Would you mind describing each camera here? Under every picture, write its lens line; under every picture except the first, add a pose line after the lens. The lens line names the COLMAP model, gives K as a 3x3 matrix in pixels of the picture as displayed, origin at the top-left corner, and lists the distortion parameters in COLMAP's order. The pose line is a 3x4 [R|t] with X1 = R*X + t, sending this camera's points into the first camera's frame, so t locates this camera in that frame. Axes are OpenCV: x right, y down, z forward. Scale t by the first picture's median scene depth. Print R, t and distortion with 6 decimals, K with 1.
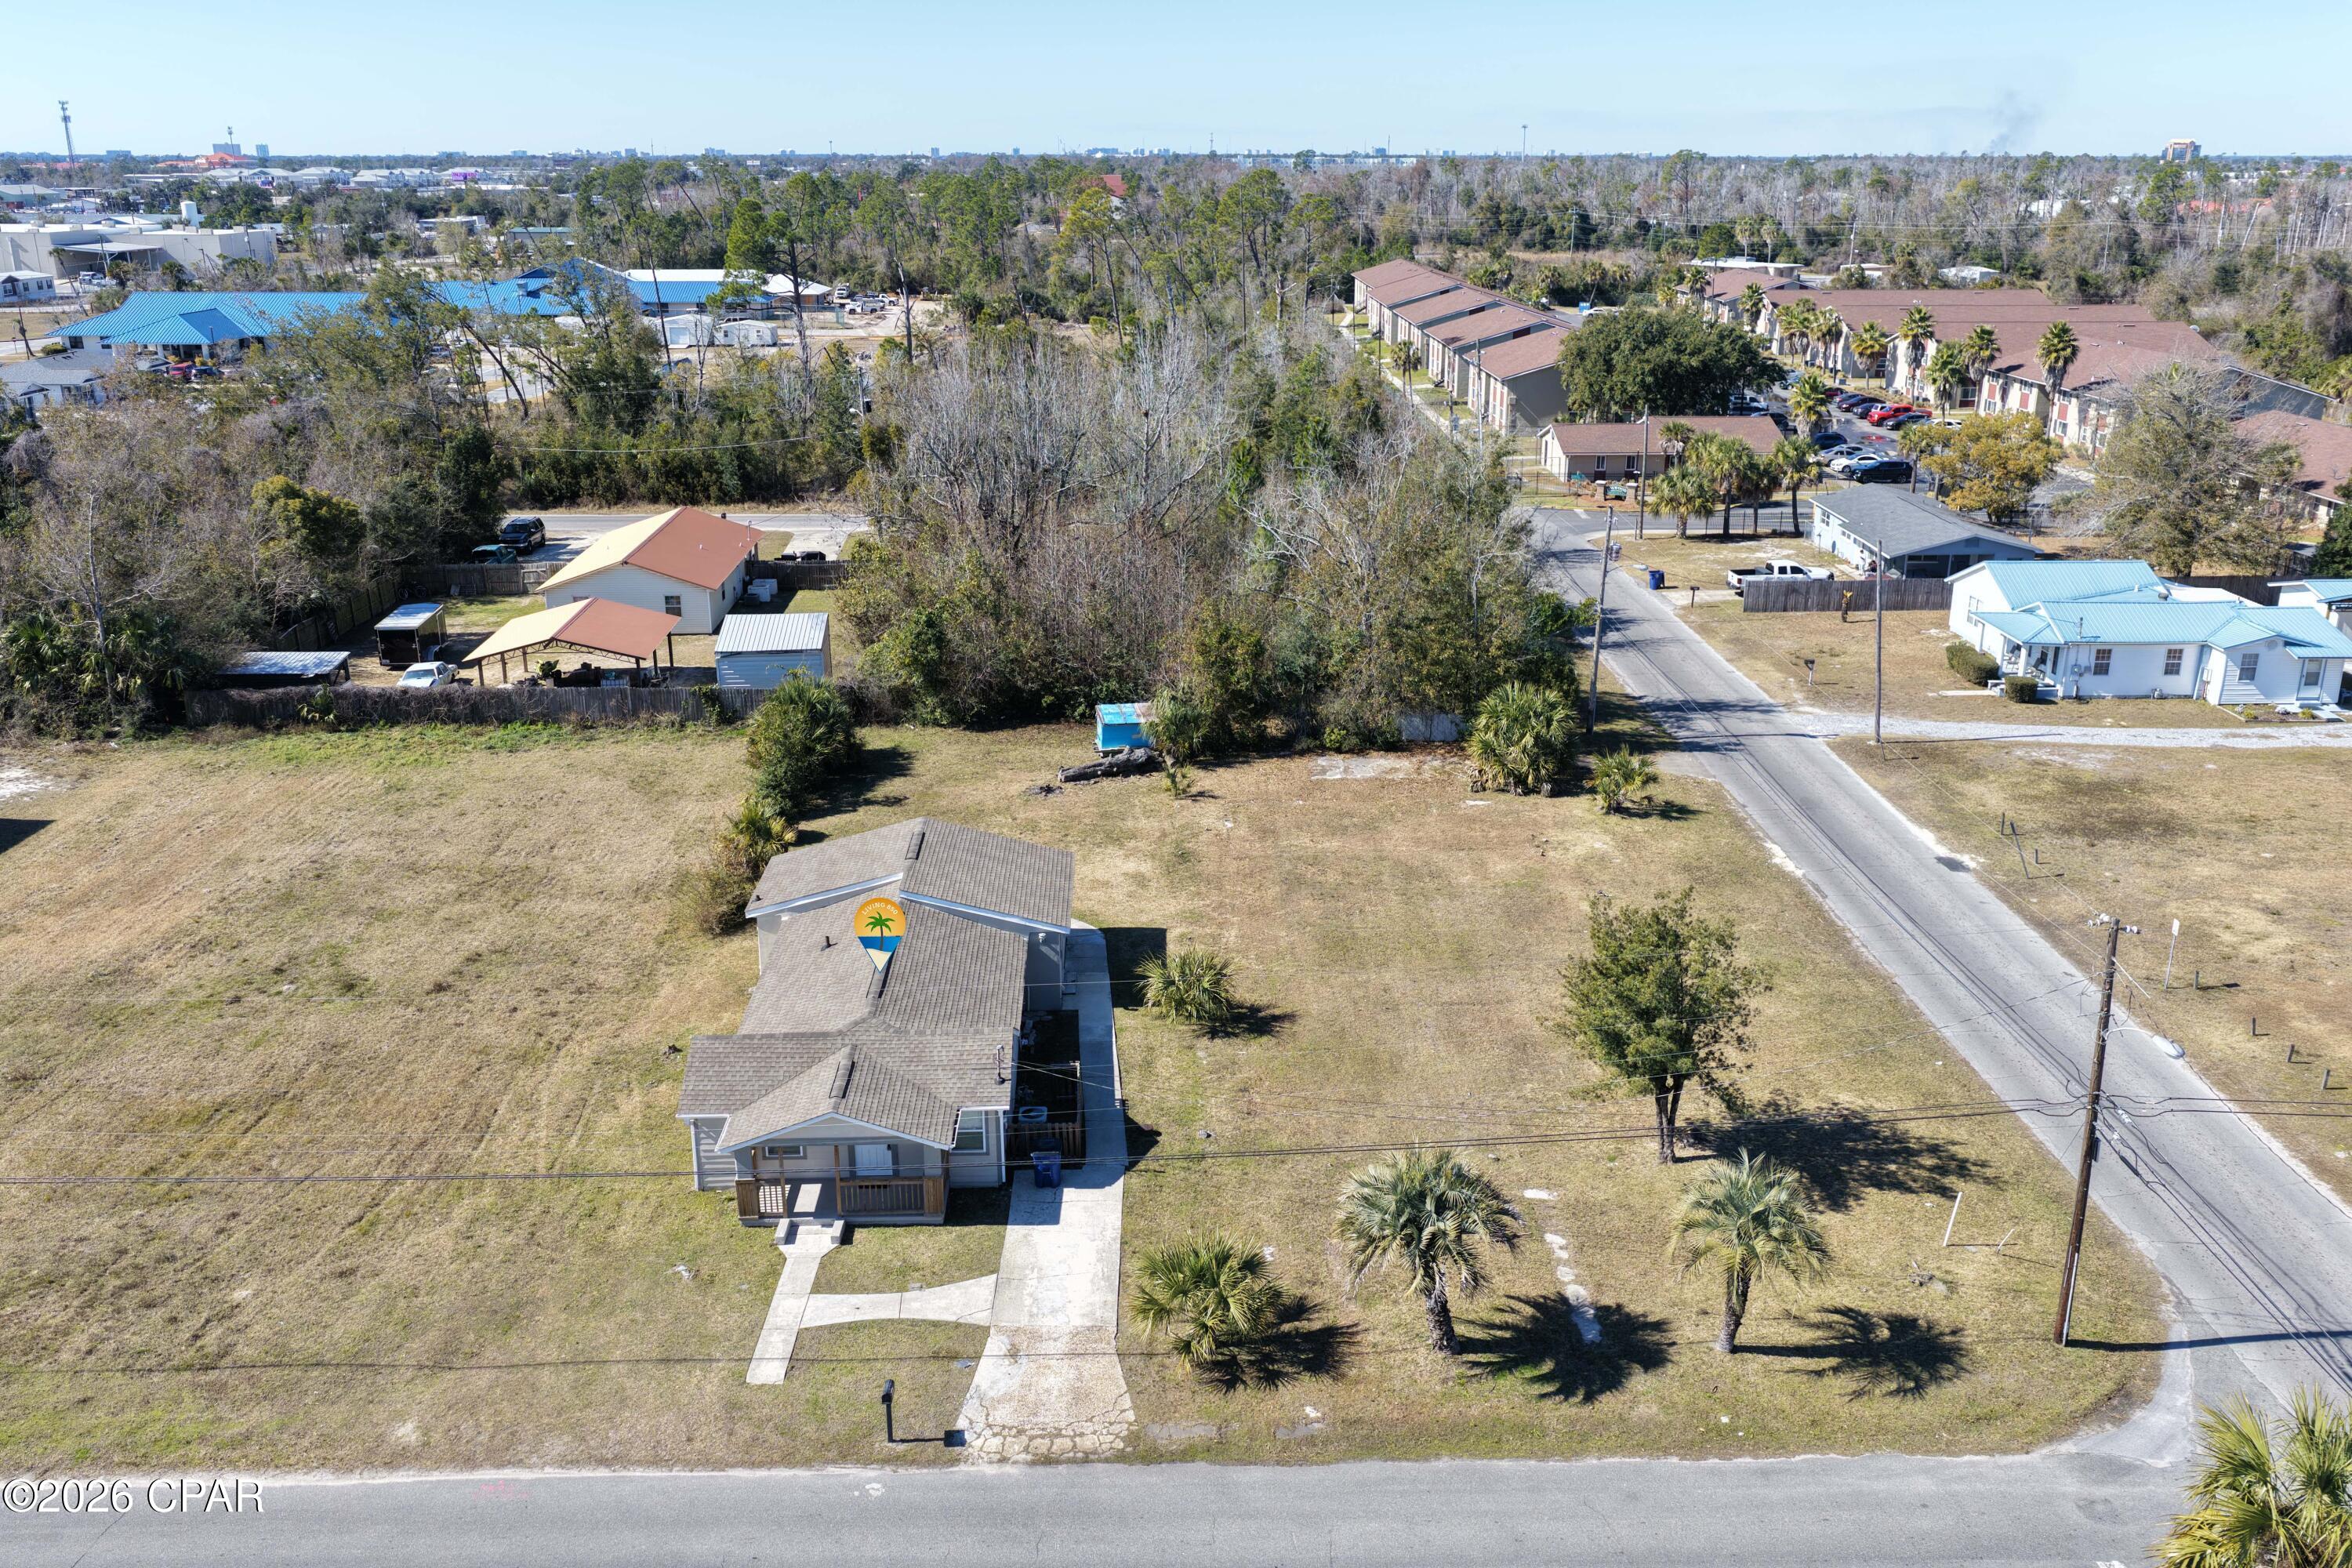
lens RADIAL K [[1946.8, 0, 1188.0], [0, 1946.8, 809.5], [0, 0, 1]] dist [-0.018084, 0.046987]
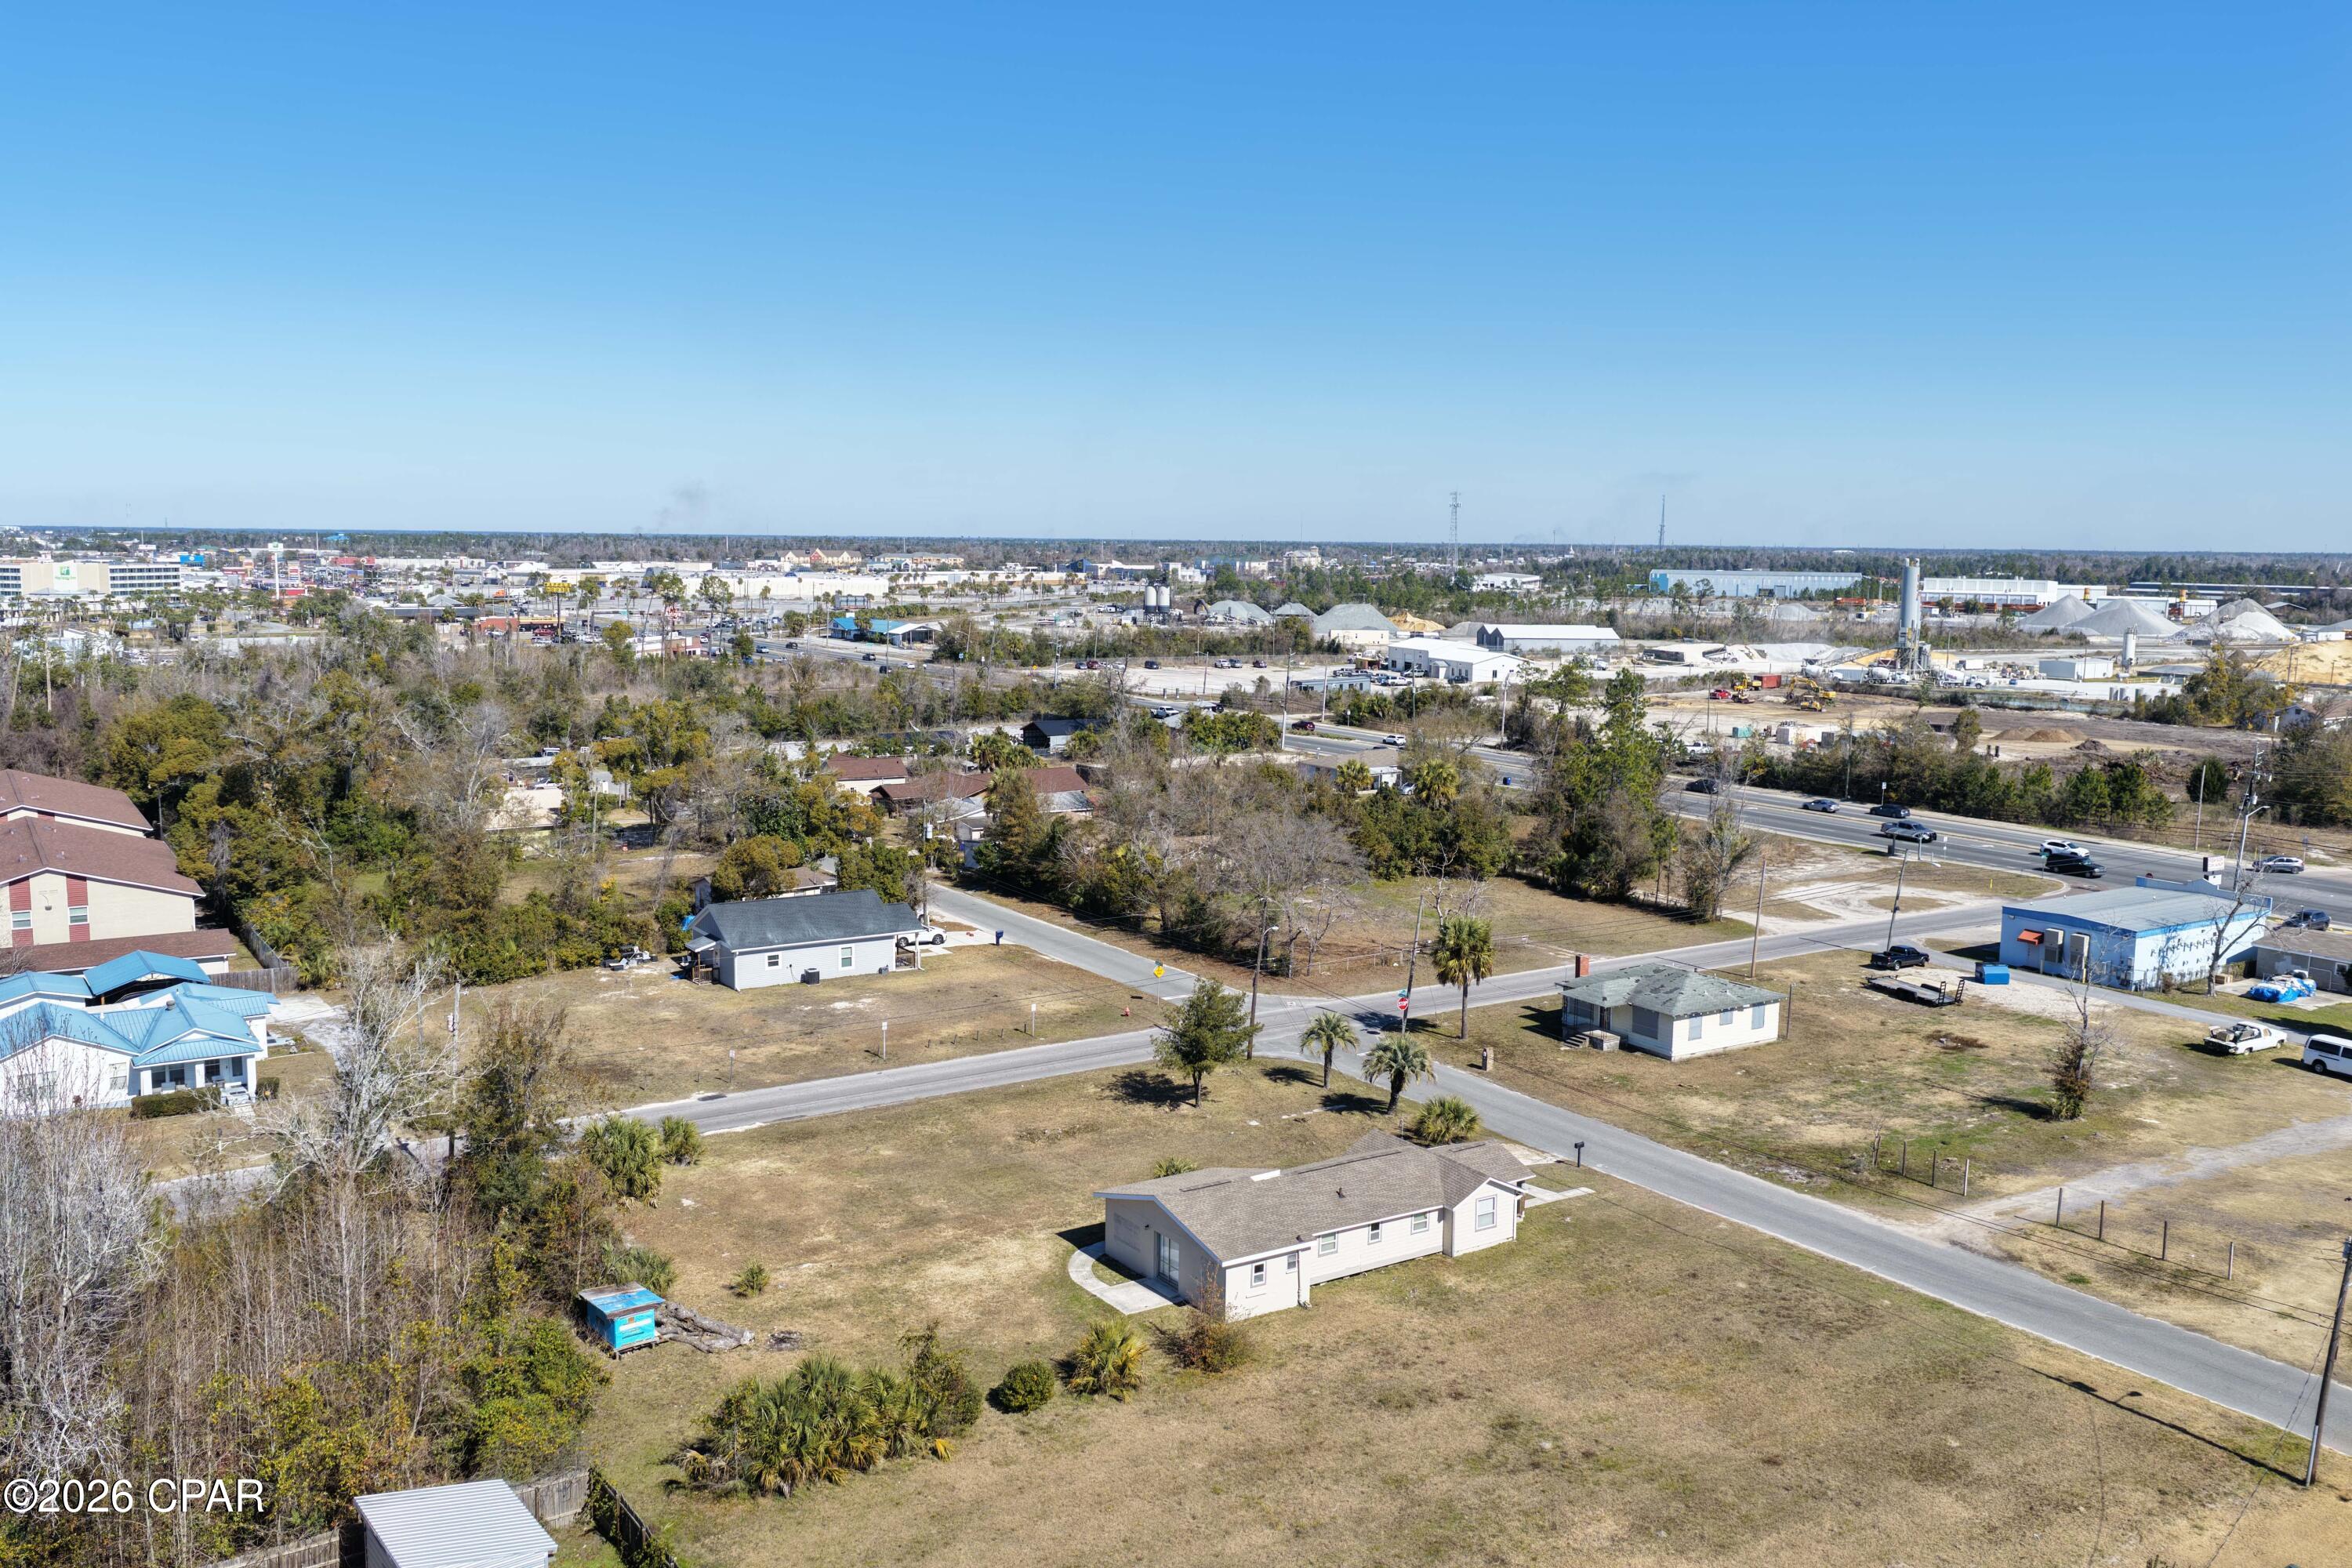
lens RADIAL K [[1946.8, 0, 1188.0], [0, 1946.8, 809.5], [0, 0, 1]] dist [-0.018084, 0.046987]
pose [[-0.533508, -0.123685, 0.836702, -1.305785], [0.258317, 0.918156, 0.300437, -0.668359], [-0.805382, 0.376421, -0.457894, 1.609994]]
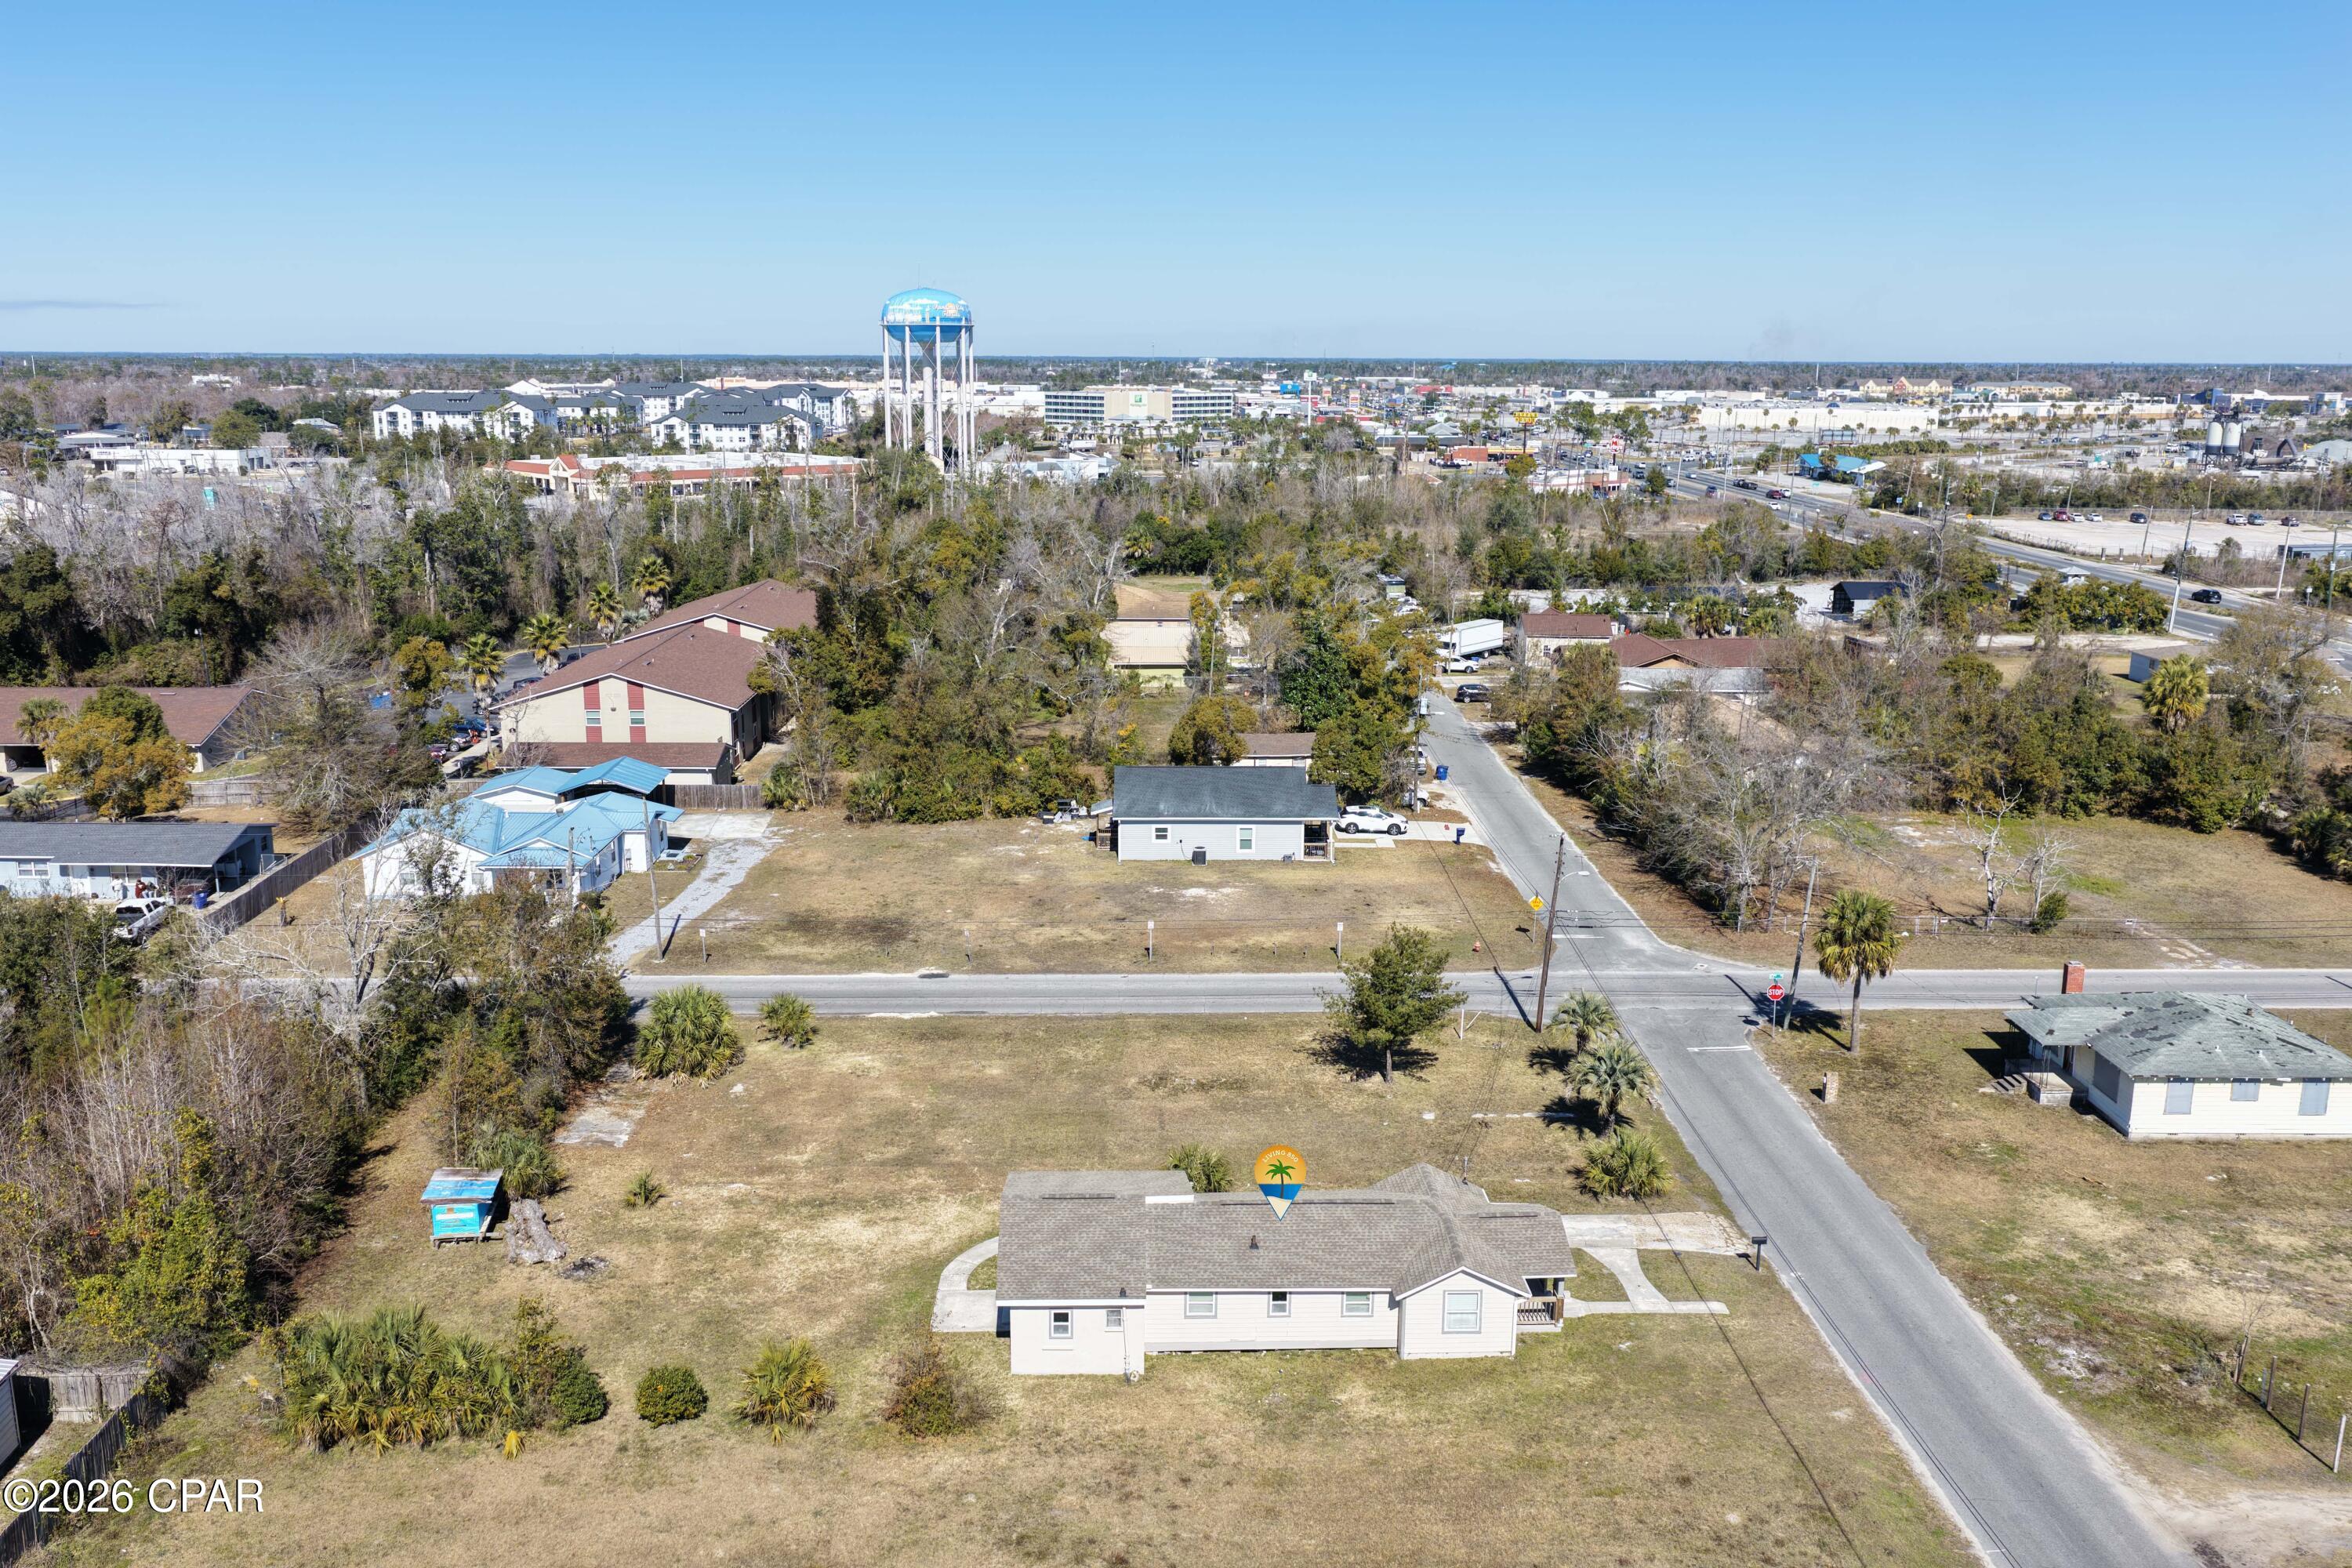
lens RADIAL K [[1946.8, 0, 1188.0], [0, 1946.8, 809.5], [0, 0, 1]] dist [-0.018084, 0.046987]
pose [[-0.005946, -0.228031, 0.973636, -1.210286], [0.313803, 0.924045, 0.218333, -0.419877], [-0.949470, 0.306828, 0.066062, 0.840880]]
